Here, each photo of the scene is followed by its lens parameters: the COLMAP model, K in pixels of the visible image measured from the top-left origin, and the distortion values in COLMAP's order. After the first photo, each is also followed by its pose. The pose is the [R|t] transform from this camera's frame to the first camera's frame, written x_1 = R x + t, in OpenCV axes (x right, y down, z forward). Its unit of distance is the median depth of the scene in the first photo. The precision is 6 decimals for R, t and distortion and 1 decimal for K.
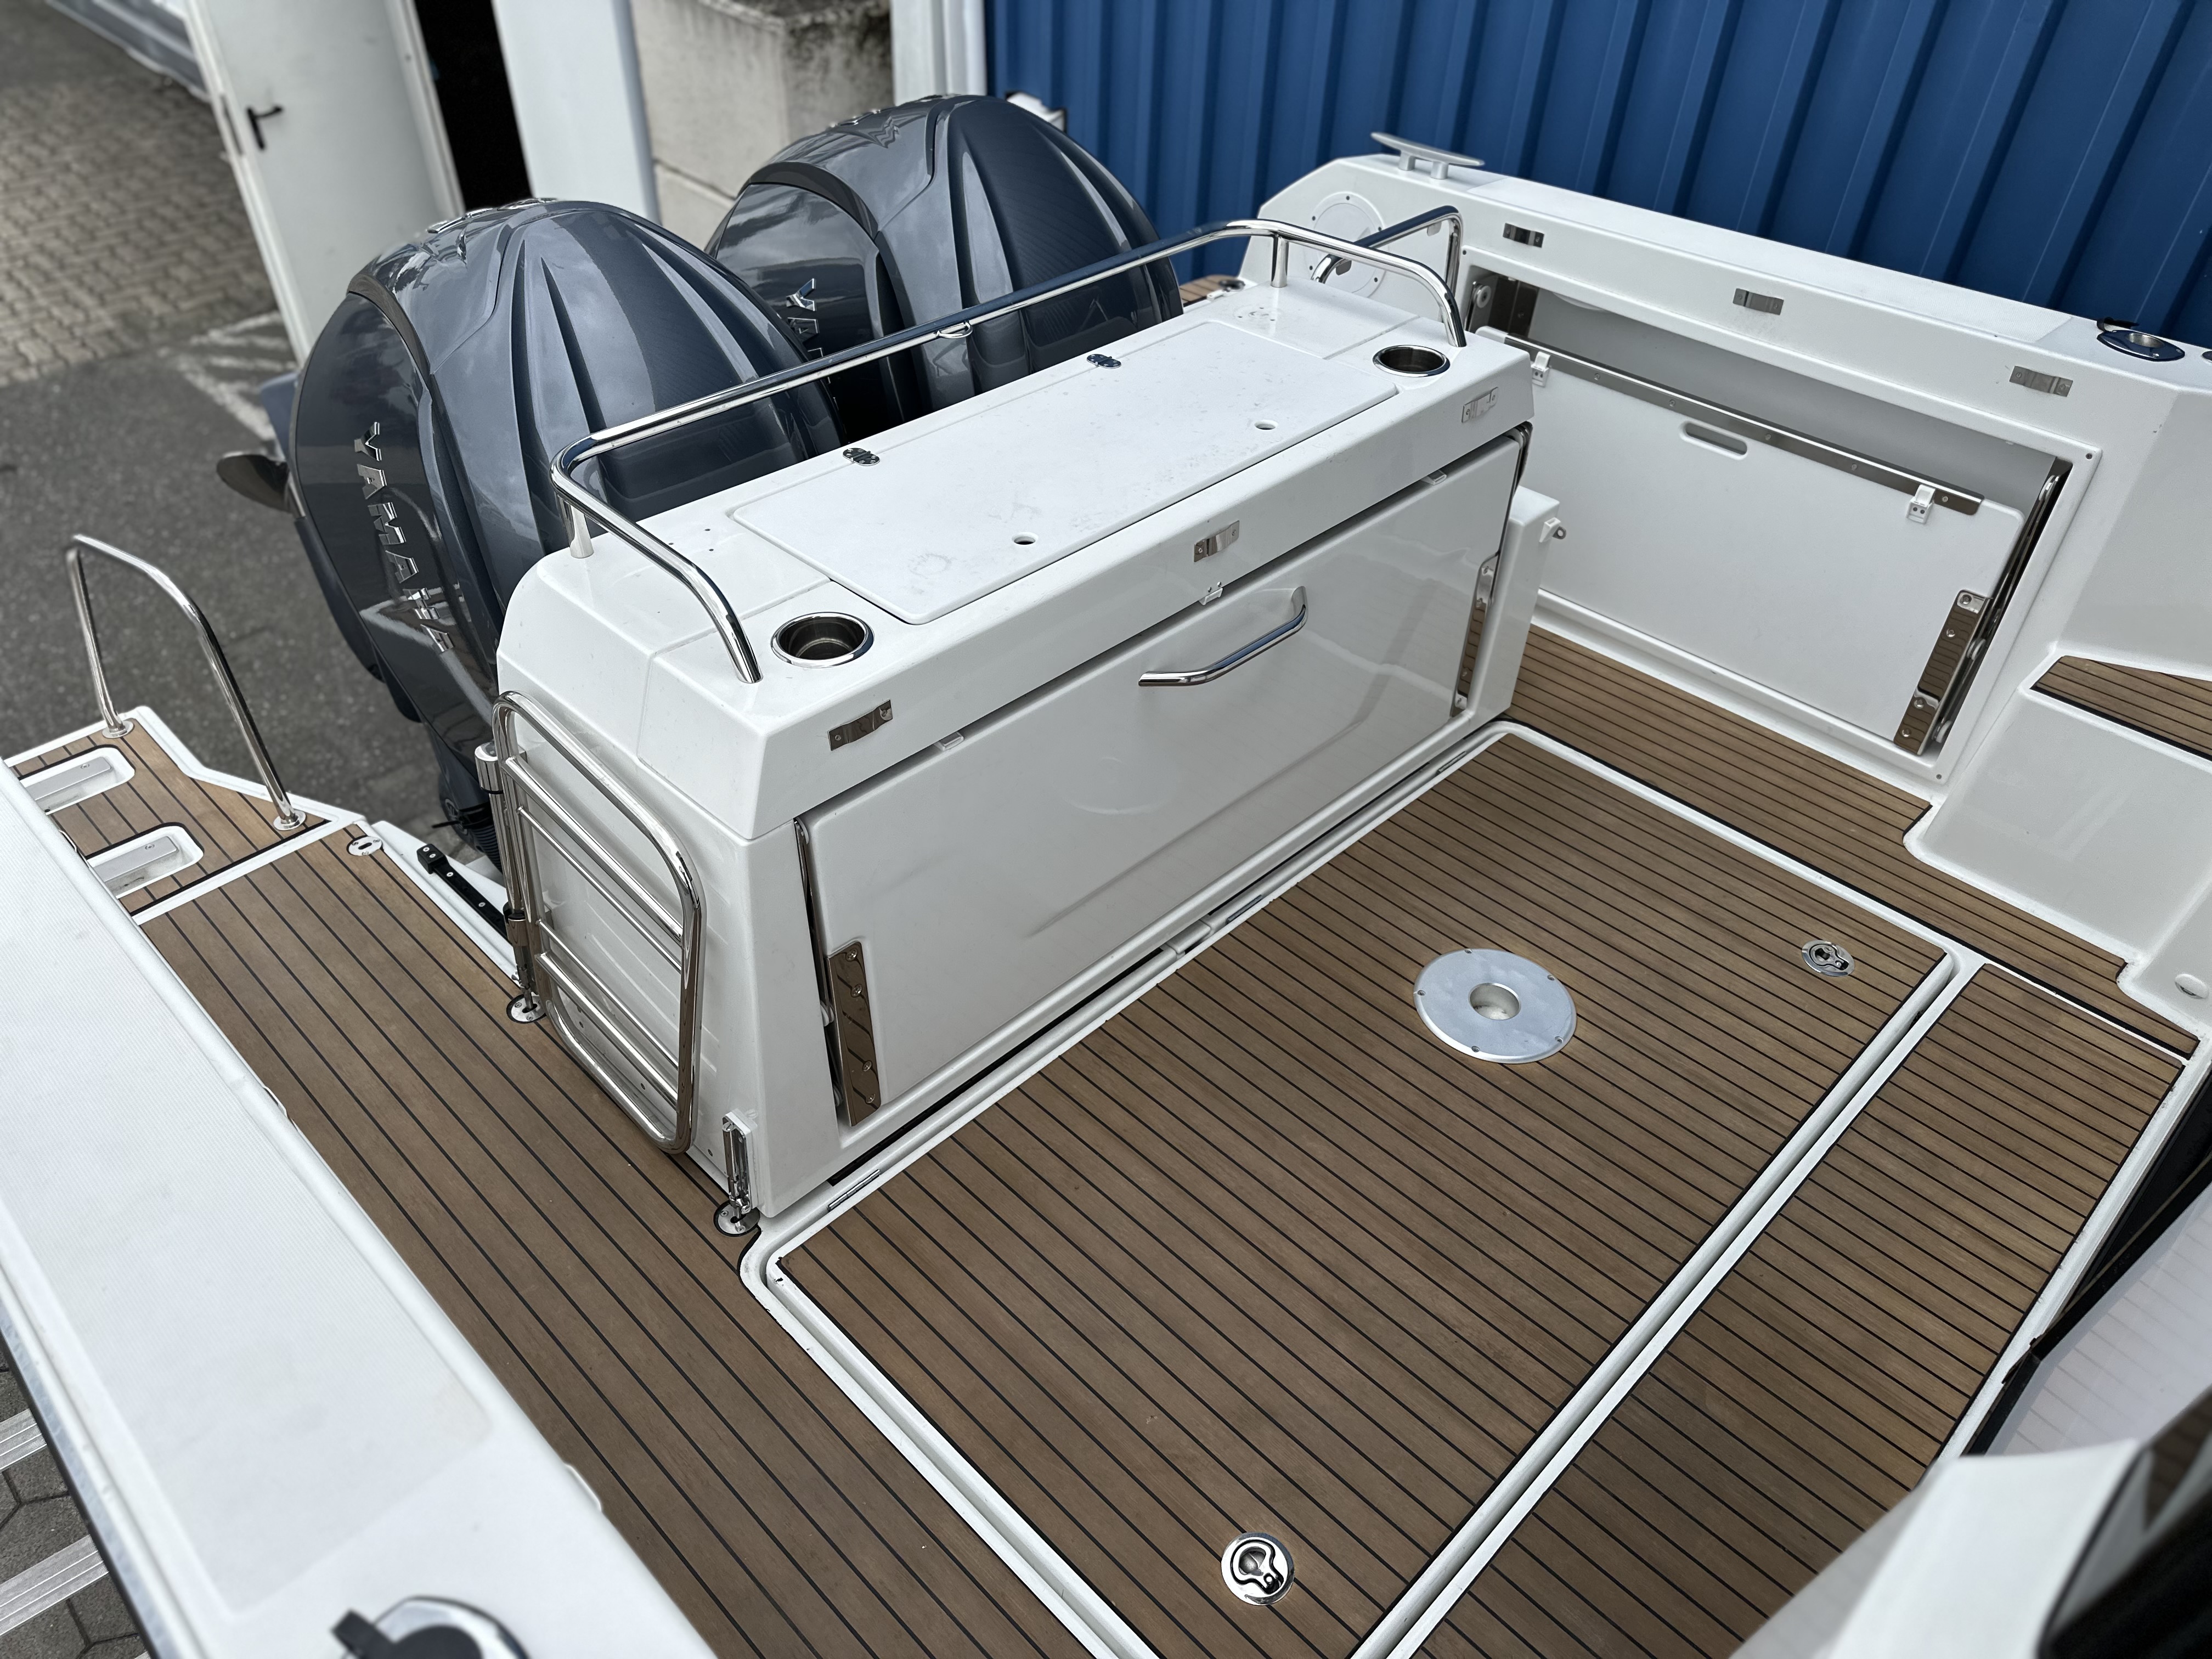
lens RADIAL K [[1567.6, 0, 1110.1], [0, 1567.6, 830.1], [0, 0, 1]] dist [0.039586, -0.024249]
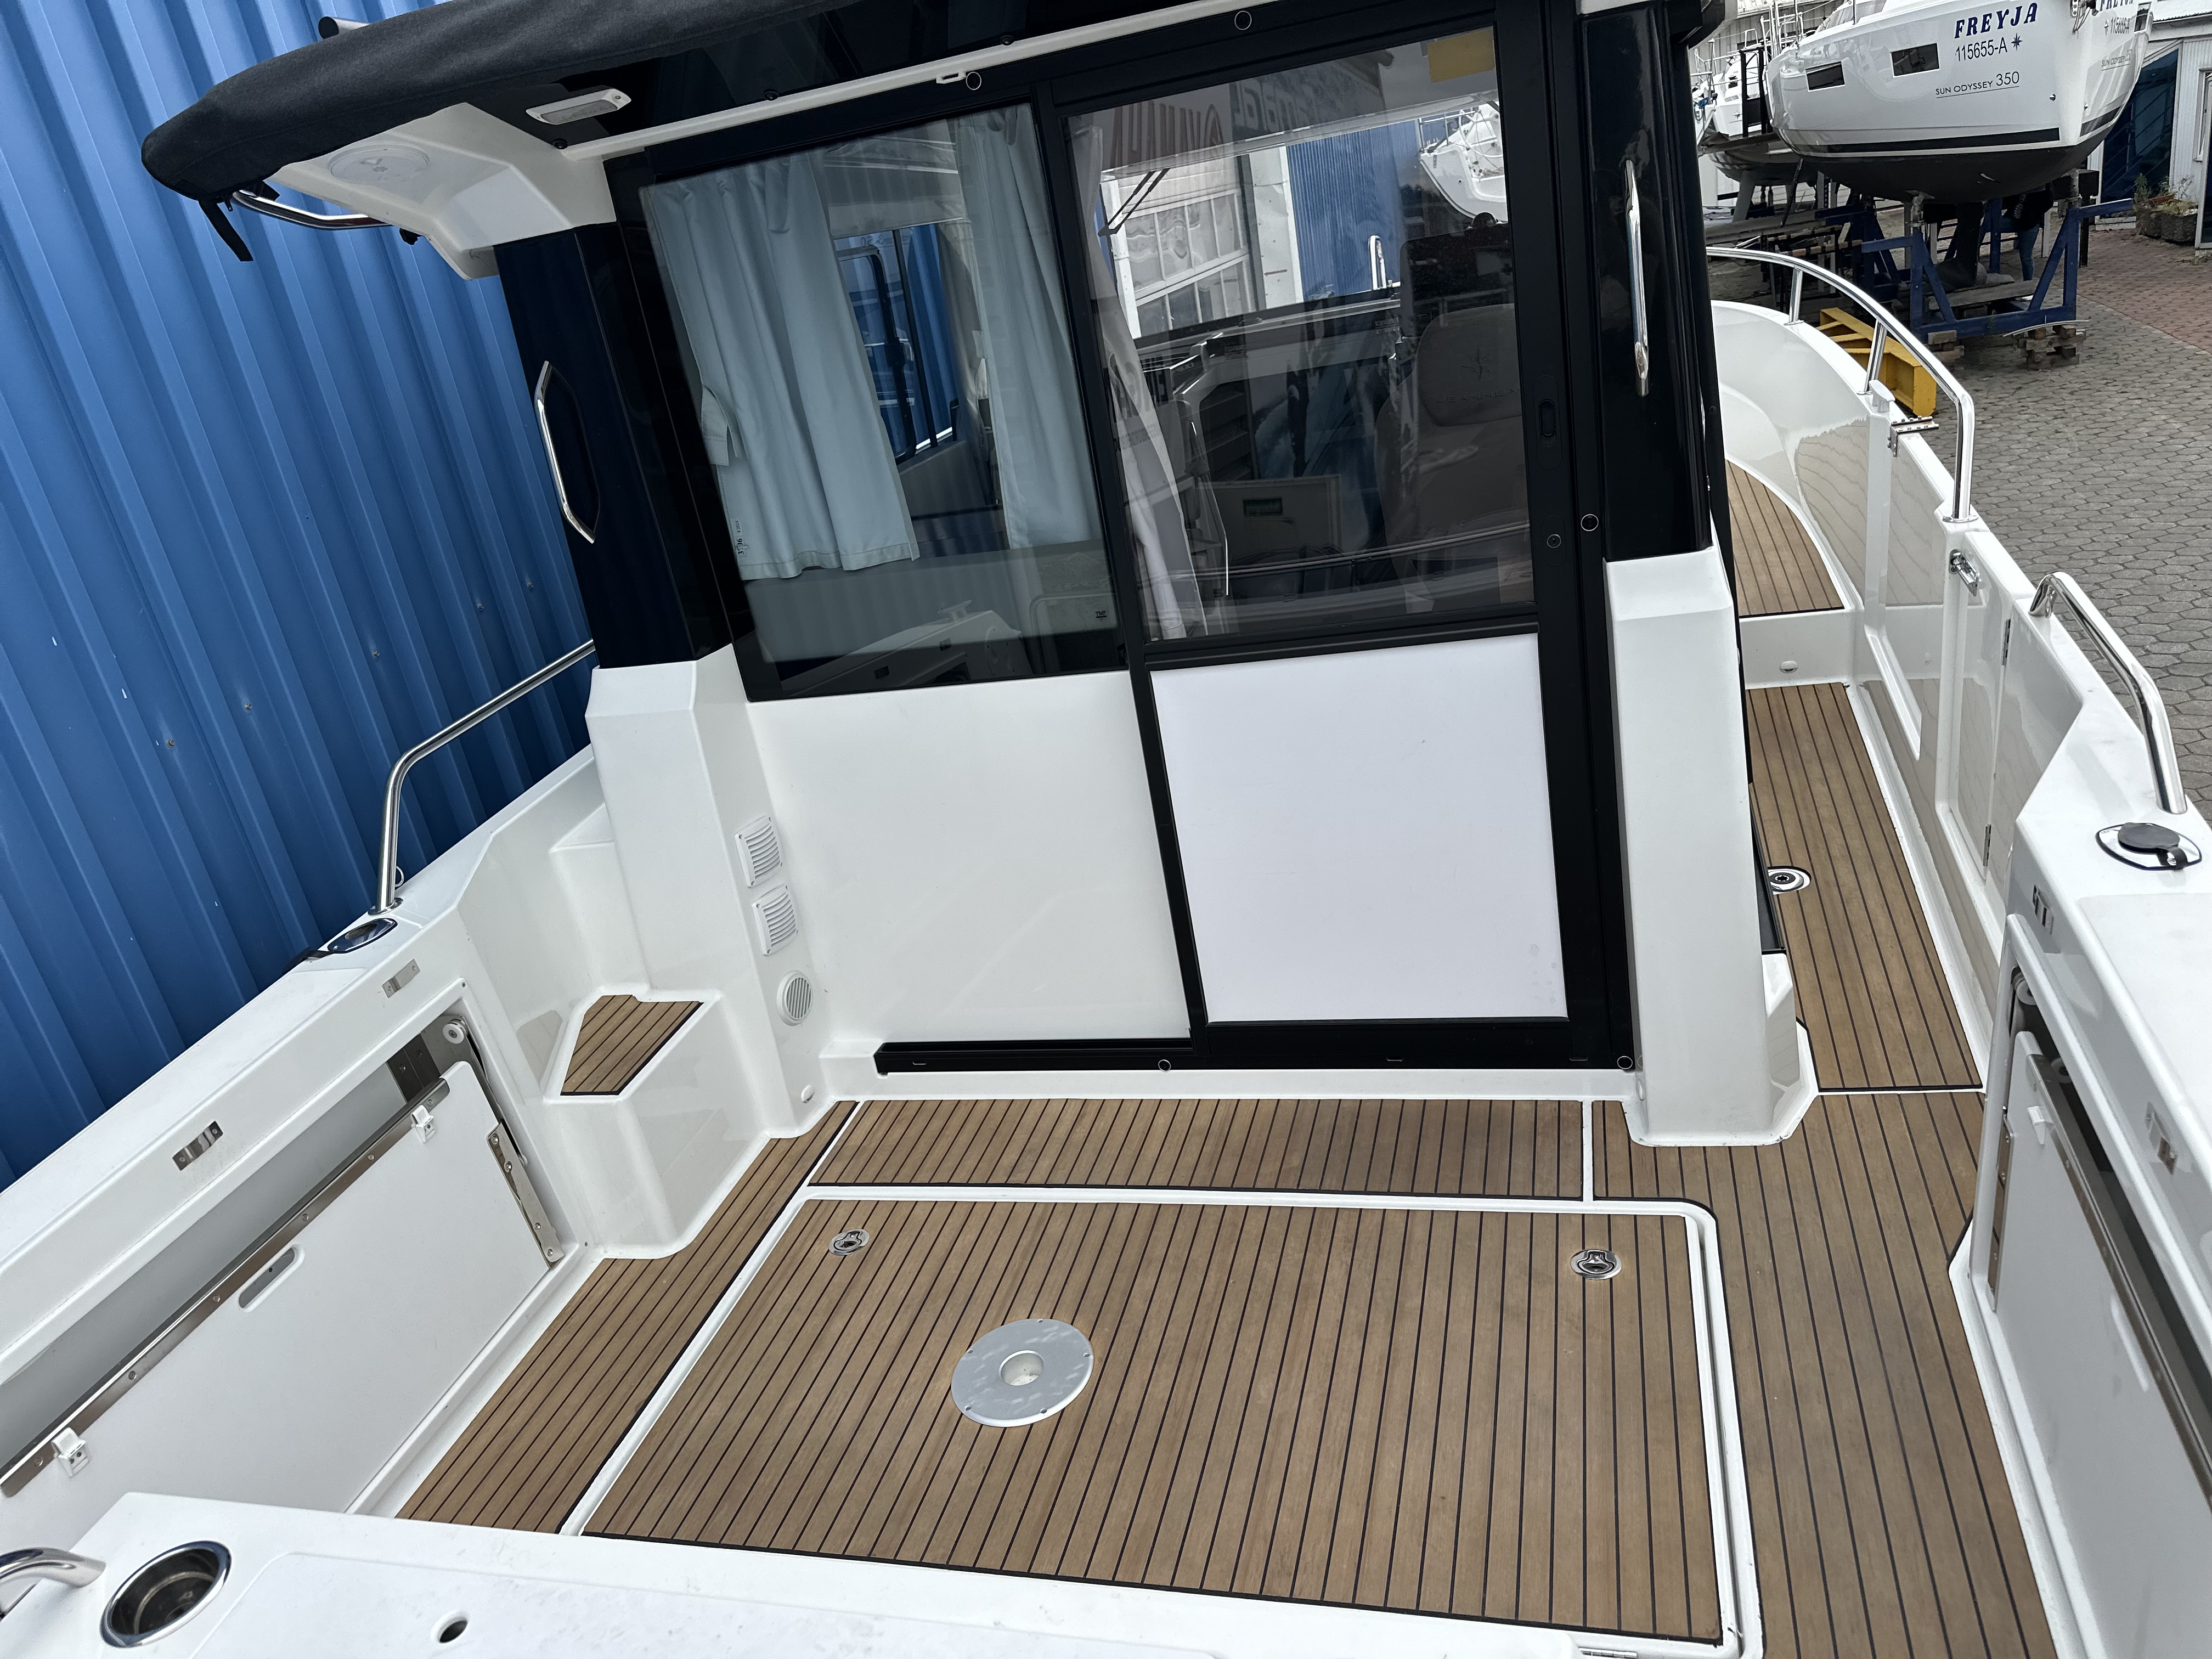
lens RADIAL K [[1567.6, 0, 1100.0], [0, 1567.6, 828.2], [0, 0, 1]] dist [0.039586, -0.024249]
pose [[-0.483989, -0.290718, 0.825371, -0.610331], [0.684017, 0.462584, 0.564036, -0.685406], [-0.545779, 0.837555, -0.025029, 0.722567]]
